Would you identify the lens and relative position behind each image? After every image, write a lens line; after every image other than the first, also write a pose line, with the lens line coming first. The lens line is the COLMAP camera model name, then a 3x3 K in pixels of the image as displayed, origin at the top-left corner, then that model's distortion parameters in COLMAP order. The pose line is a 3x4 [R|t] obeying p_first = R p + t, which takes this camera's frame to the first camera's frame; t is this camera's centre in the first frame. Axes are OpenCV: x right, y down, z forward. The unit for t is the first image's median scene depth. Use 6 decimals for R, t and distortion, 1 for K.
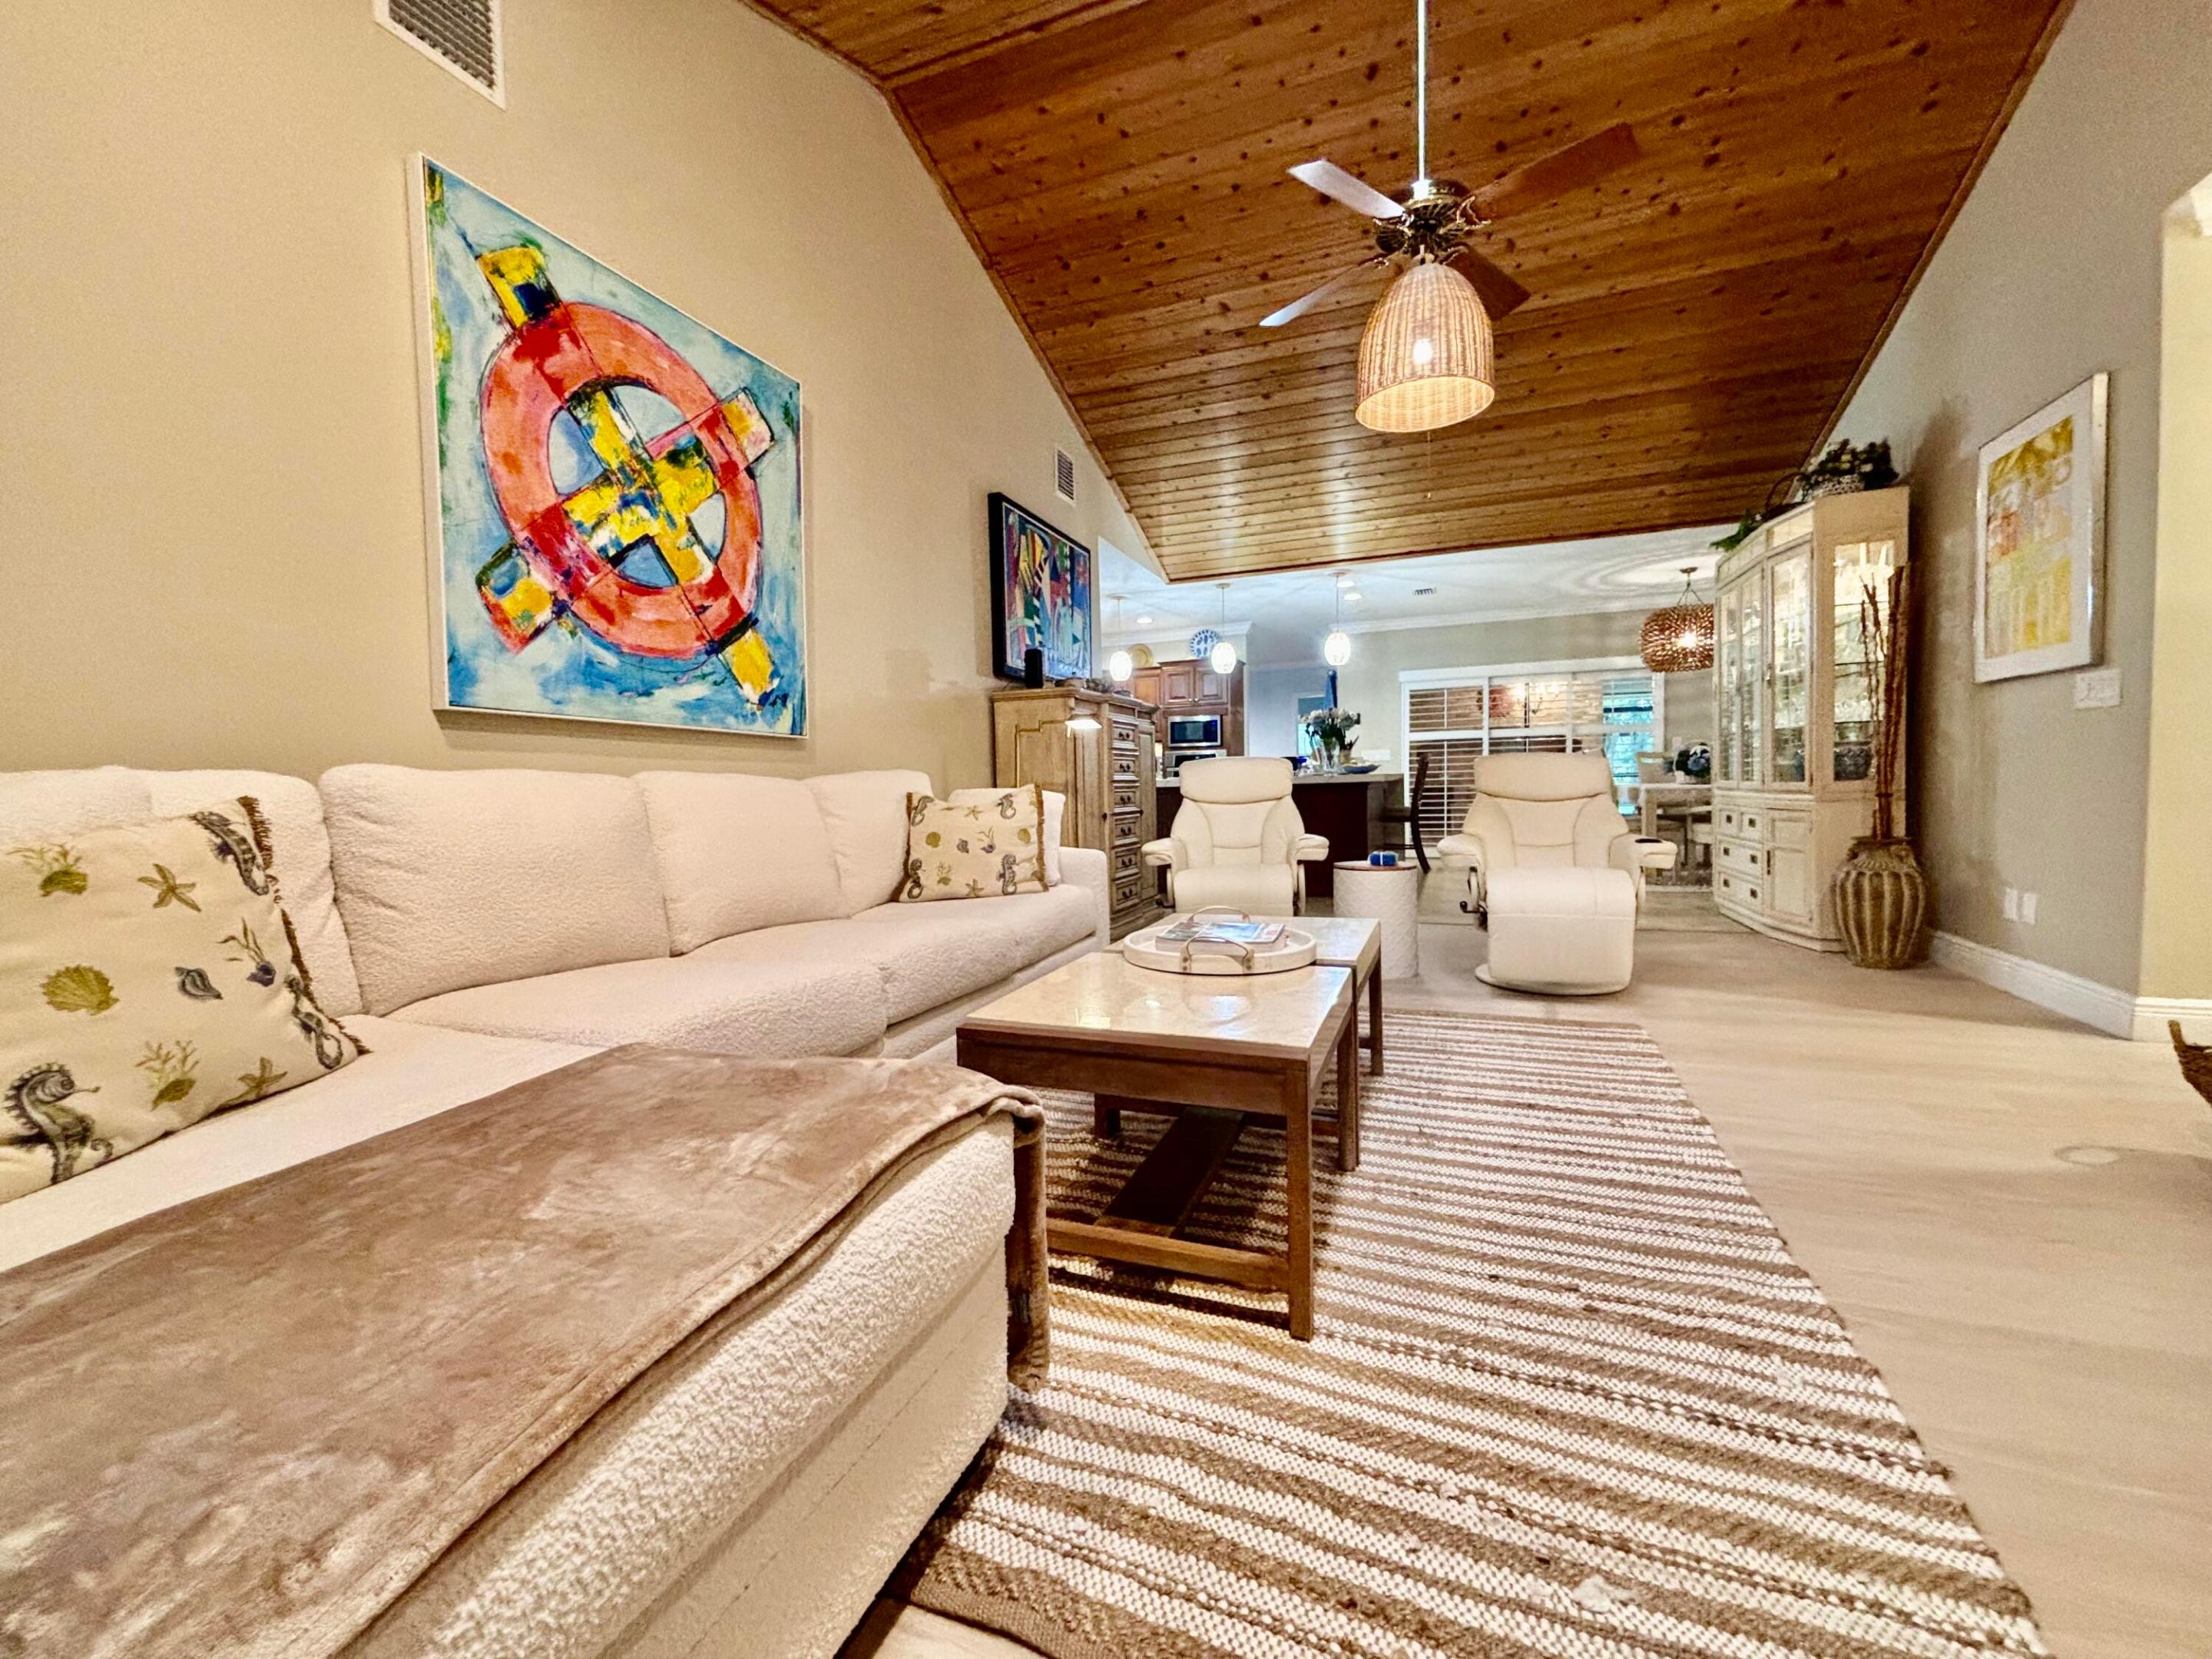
lens RADIAL K [[908.4, 0, 1093.2], [0, 908.4, 832.9], [0, 0, 1]] dist [-0.004421, -0.001953]
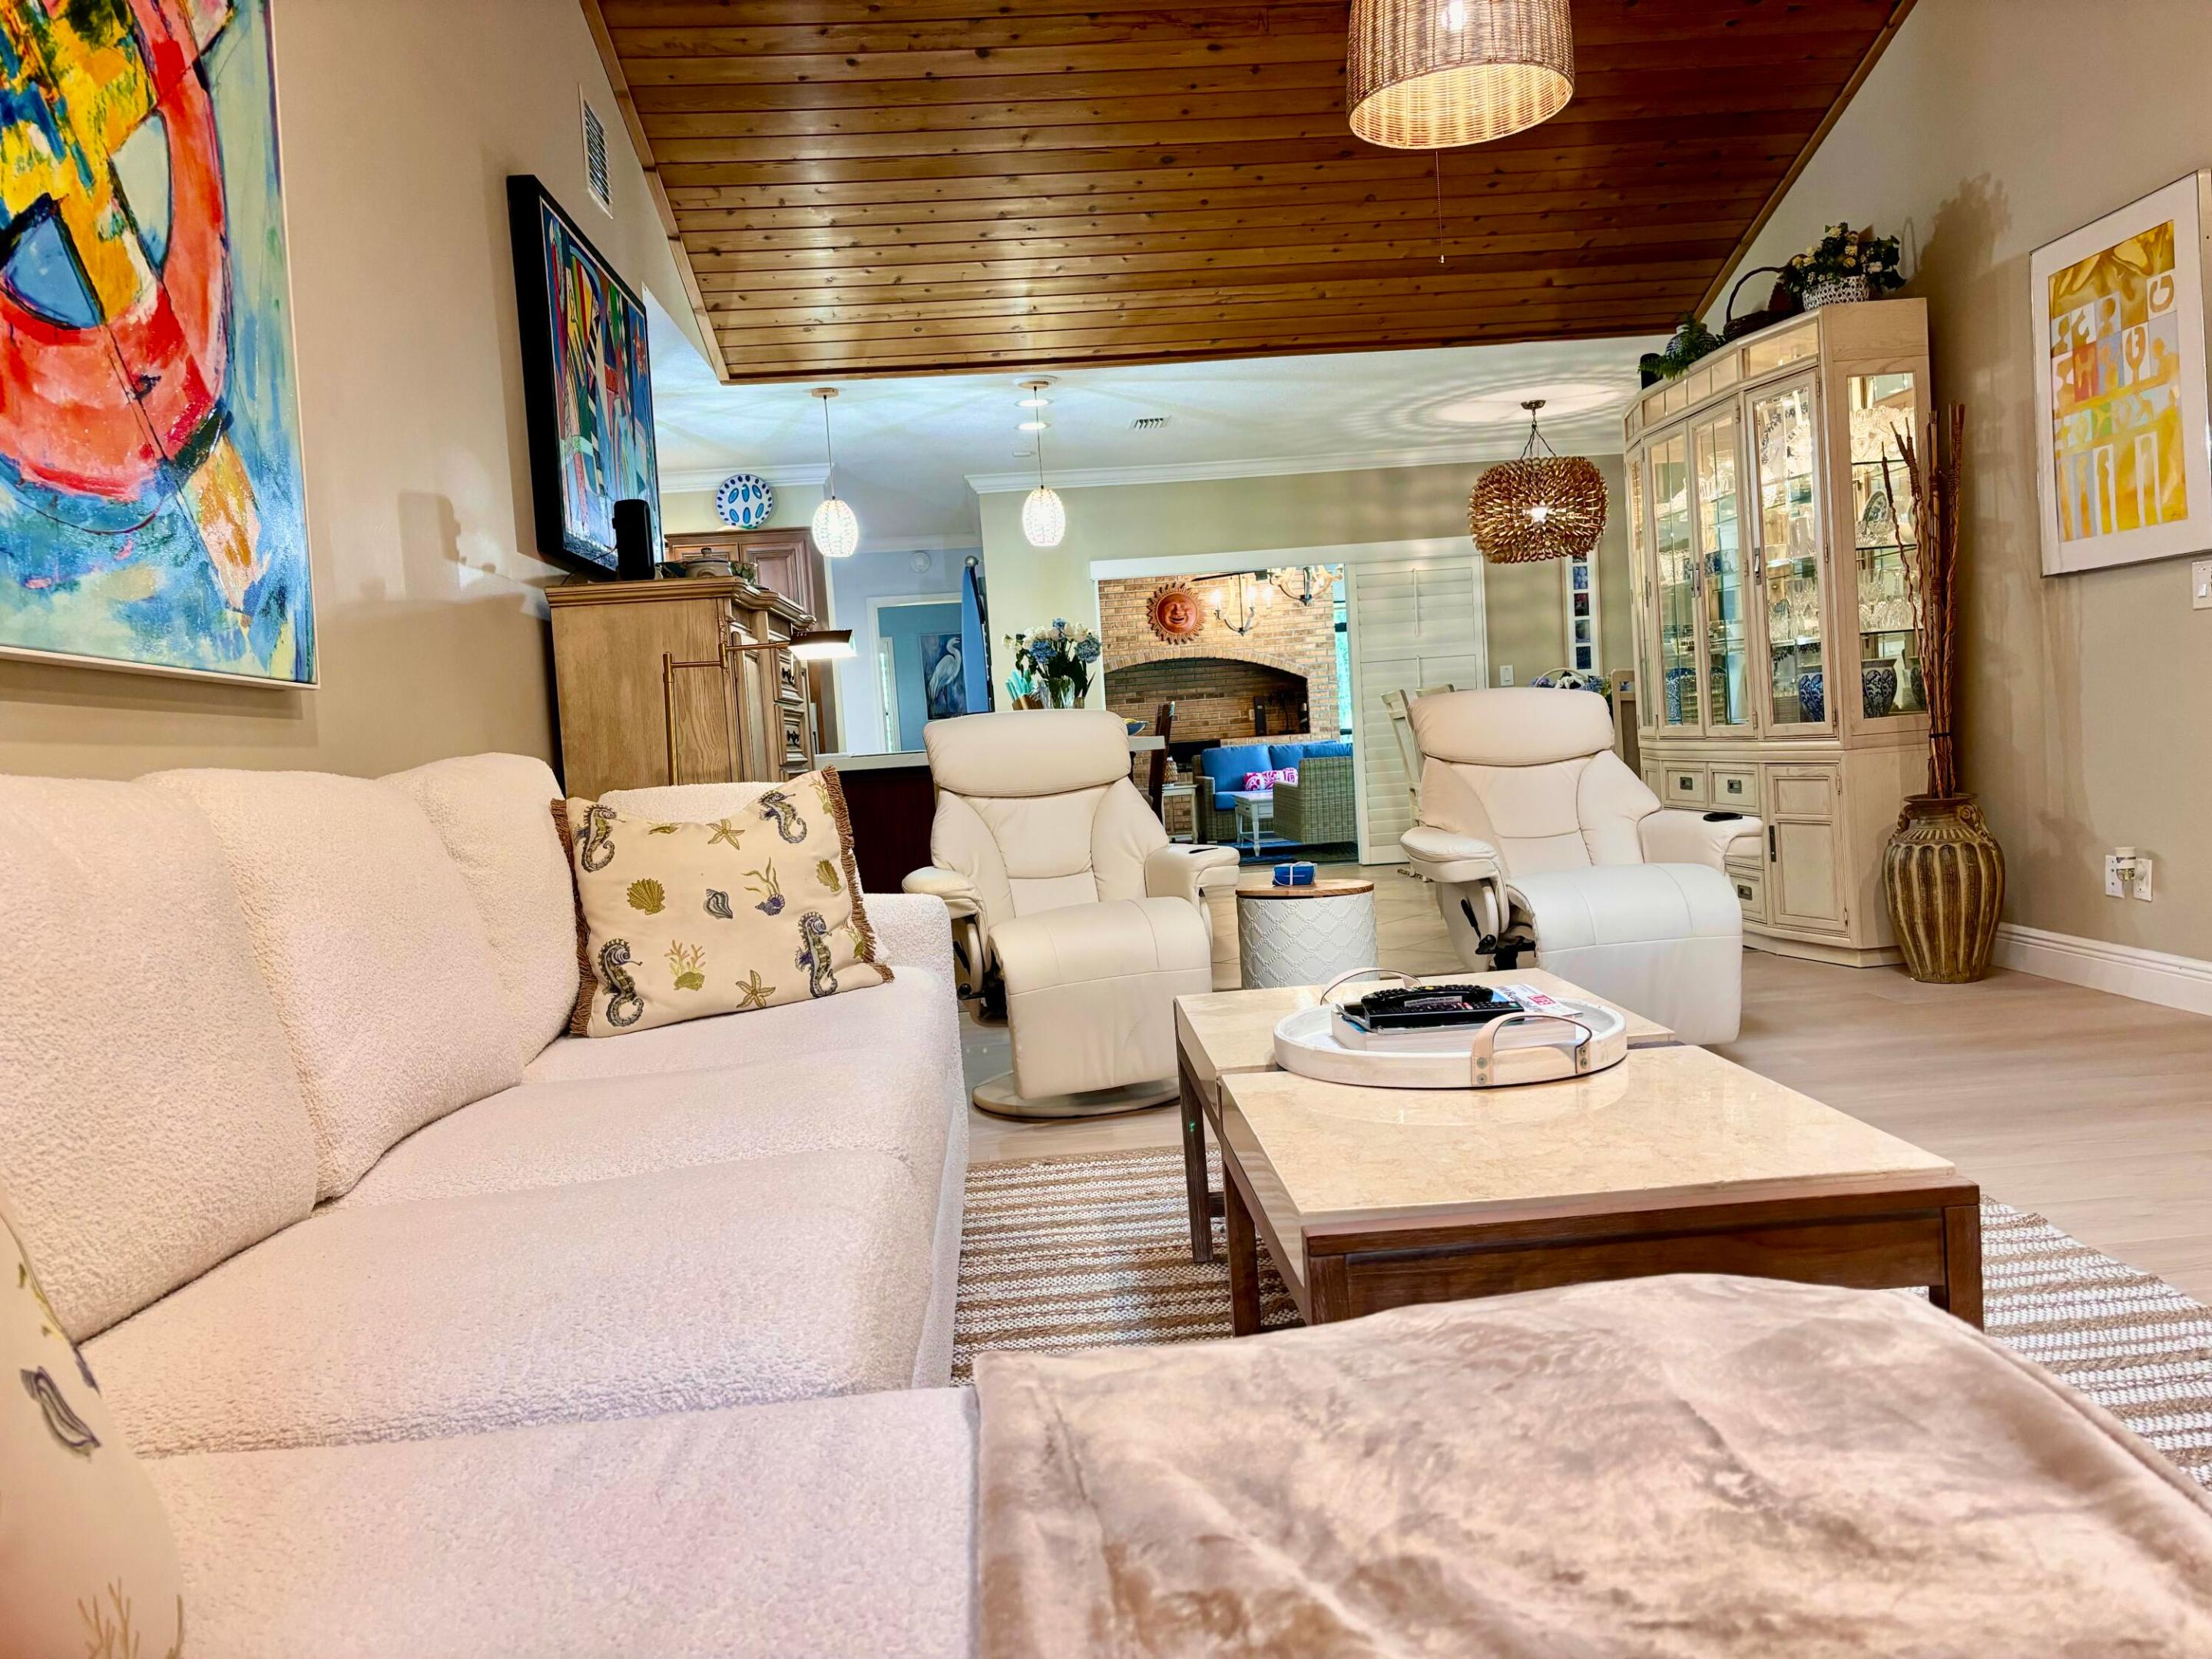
lens RADIAL K [[1696.3, 0, 1113.3], [0, 1696.3, 821.2], [0, 0, 1]] dist [0.011570, -0.017870]
pose [[0.905127, -0.056529, 0.421367, -0.270391], [0.066406, 0.997754, -0.008790, -0.006339], [-0.419923, 0.035937, 0.906848, 0.078961]]
